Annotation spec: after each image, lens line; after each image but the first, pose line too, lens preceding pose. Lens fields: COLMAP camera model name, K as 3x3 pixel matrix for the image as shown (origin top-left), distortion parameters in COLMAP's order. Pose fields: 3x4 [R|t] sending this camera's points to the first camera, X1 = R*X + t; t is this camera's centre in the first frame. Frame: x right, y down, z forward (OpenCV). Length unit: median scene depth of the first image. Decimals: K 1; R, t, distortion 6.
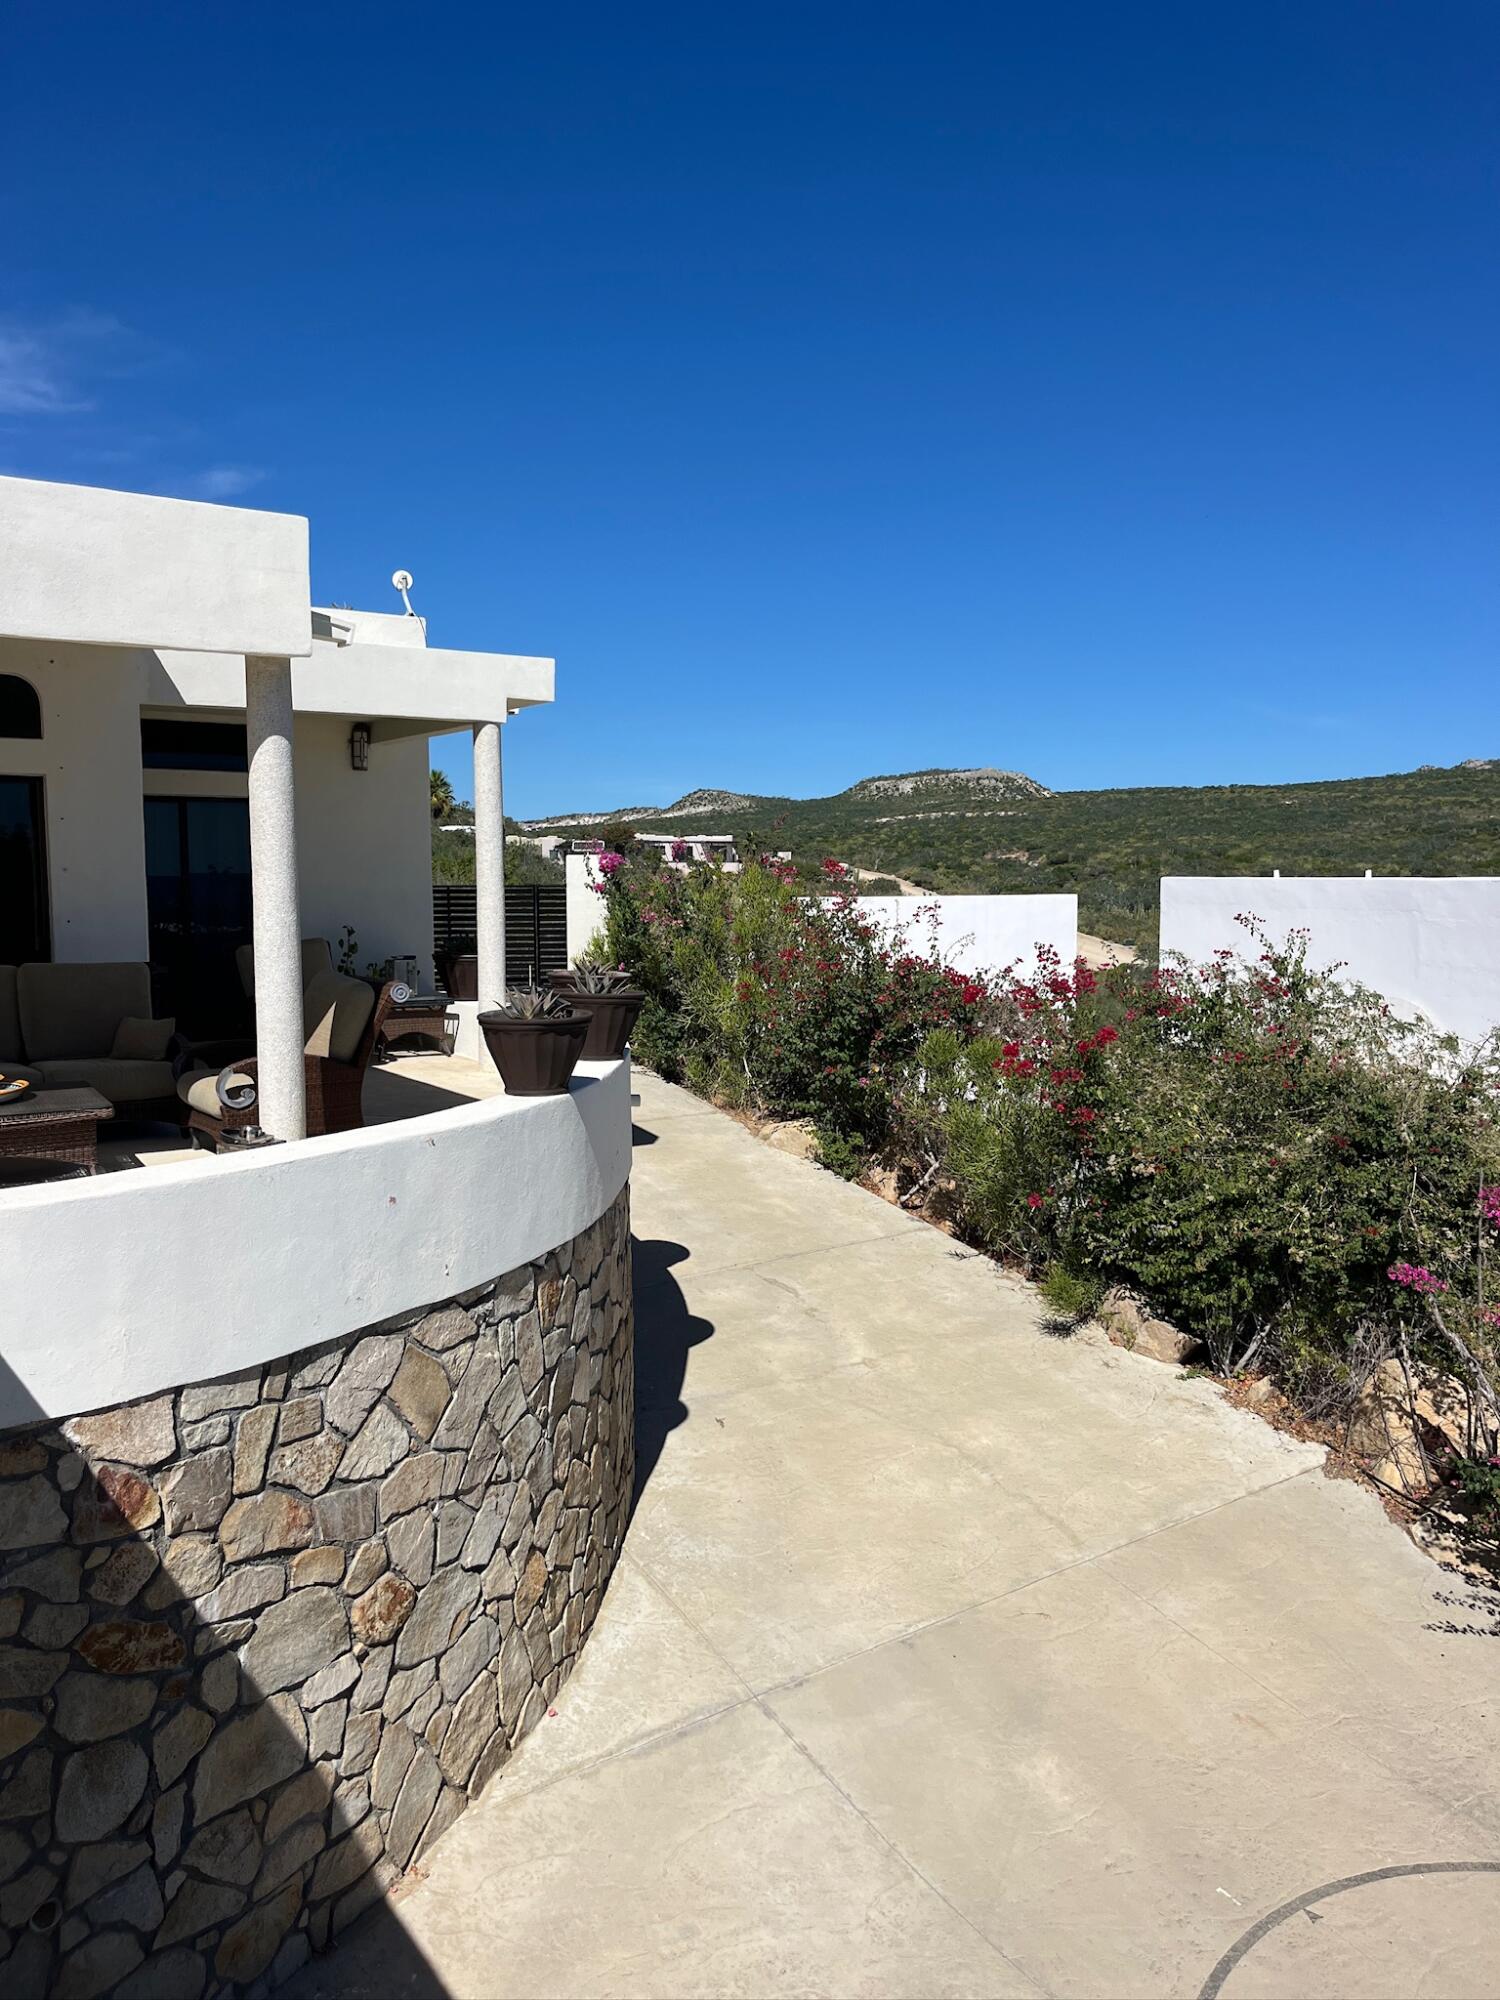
lens RADIAL K [[1520.7, 0, 750.0], [0, 1520.7, 1000.0], [0, 0, 1]] dist [0.067612, -0.096705]
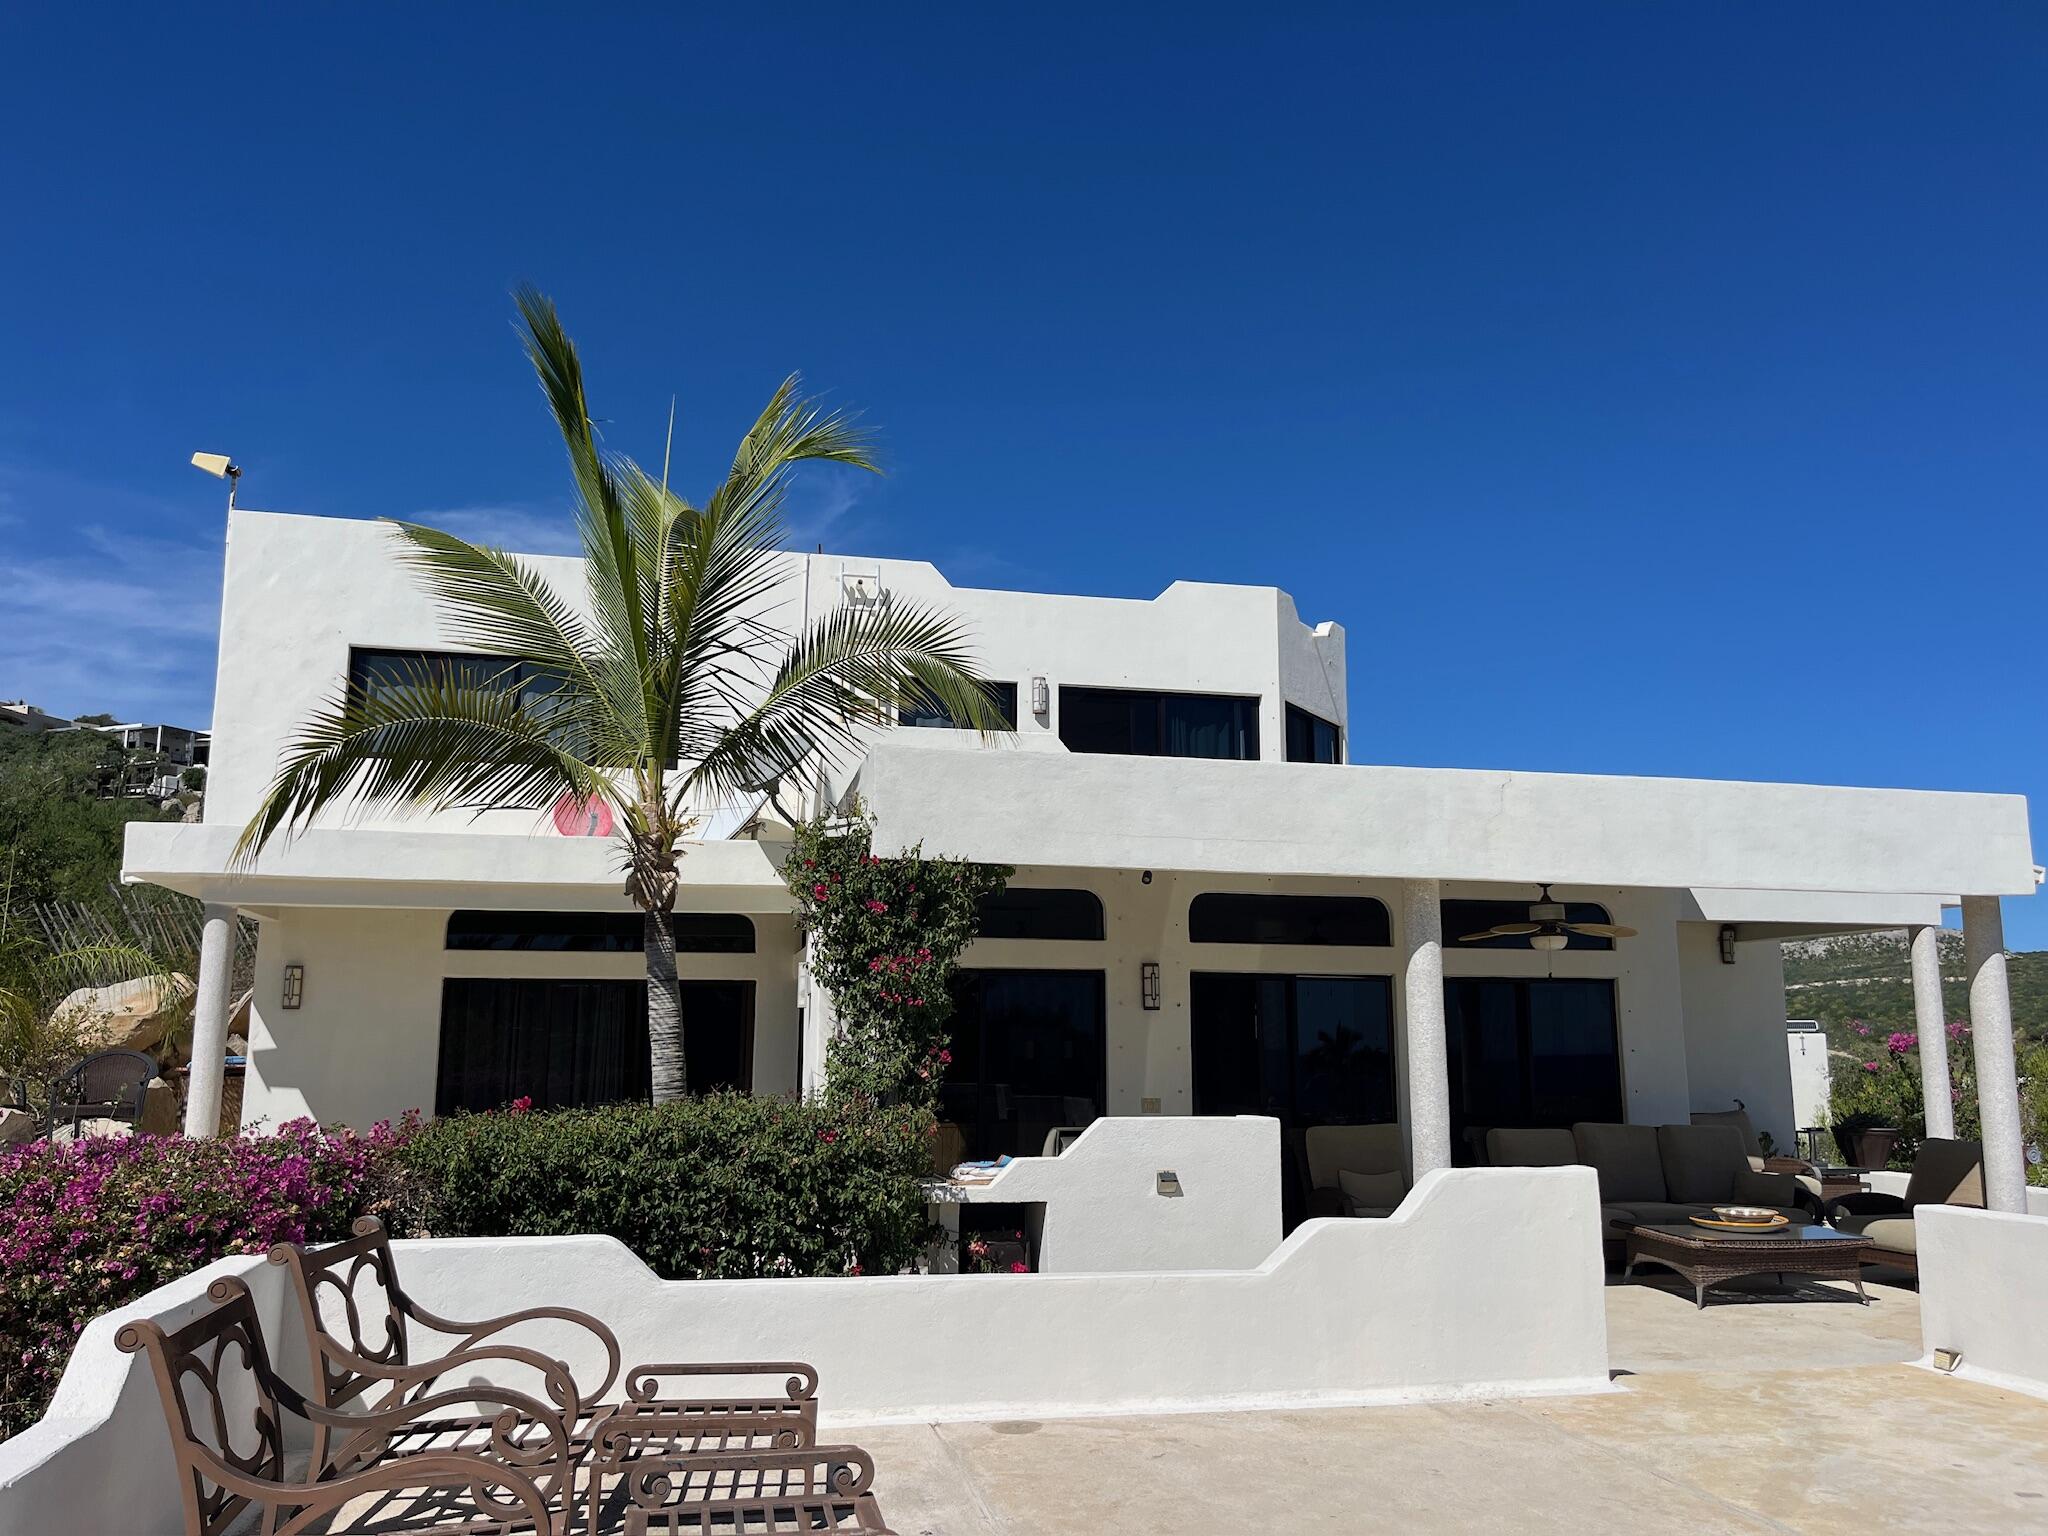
lens RADIAL K [[1557.2, 0, 1024.0], [0, 1557.2, 768.0], [0, 0, 1]] dist [0.067612, -0.096705]
pose [[0.935371, -0.055569, -0.349275, -0.351118], [-0.035259, 0.968007, -0.248433, 0.023810], [0.351906, 0.244692, 0.903486, -0.332924]]
